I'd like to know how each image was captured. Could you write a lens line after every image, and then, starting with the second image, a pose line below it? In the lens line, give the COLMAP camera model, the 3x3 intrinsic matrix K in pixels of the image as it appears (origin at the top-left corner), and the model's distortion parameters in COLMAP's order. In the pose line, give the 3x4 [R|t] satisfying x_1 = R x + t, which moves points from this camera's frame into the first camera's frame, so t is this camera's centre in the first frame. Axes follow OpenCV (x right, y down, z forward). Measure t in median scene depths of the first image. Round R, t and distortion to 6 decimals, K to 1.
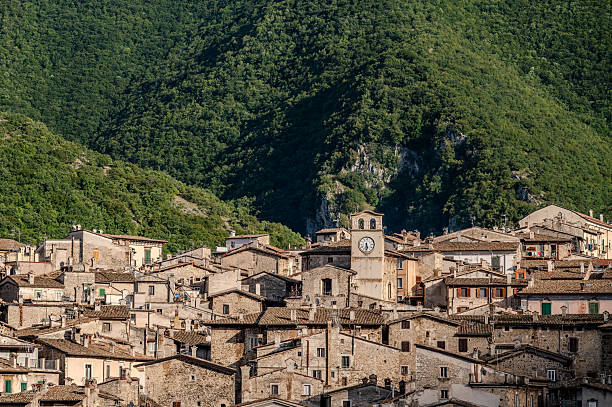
lens RADIAL K [[2194.8, 0, 306.0], [0, 2194.8, 203.5], [0, 0, 1]] dist [0.089586, 1.383523]
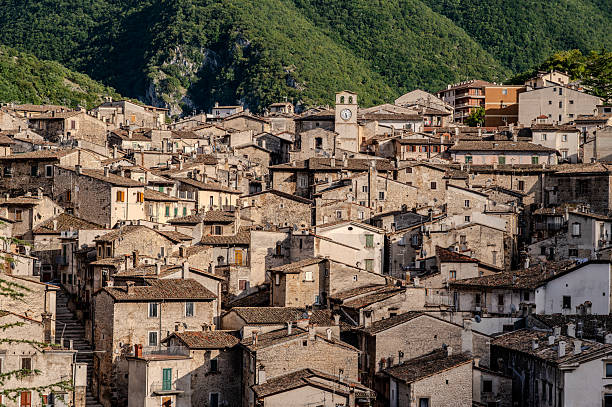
lens RADIAL K [[1488.6, 0, 306.0], [0, 1488.6, 203.5], [0, 0, 1]] dist [0.008725, -0.044330]
pose [[0.987508, 0.008407, 0.157343, -0.135411], [-0.020470, 0.996958, 0.075201, 0.003841], [-0.156233, -0.077482, 0.984677, 0.038444]]
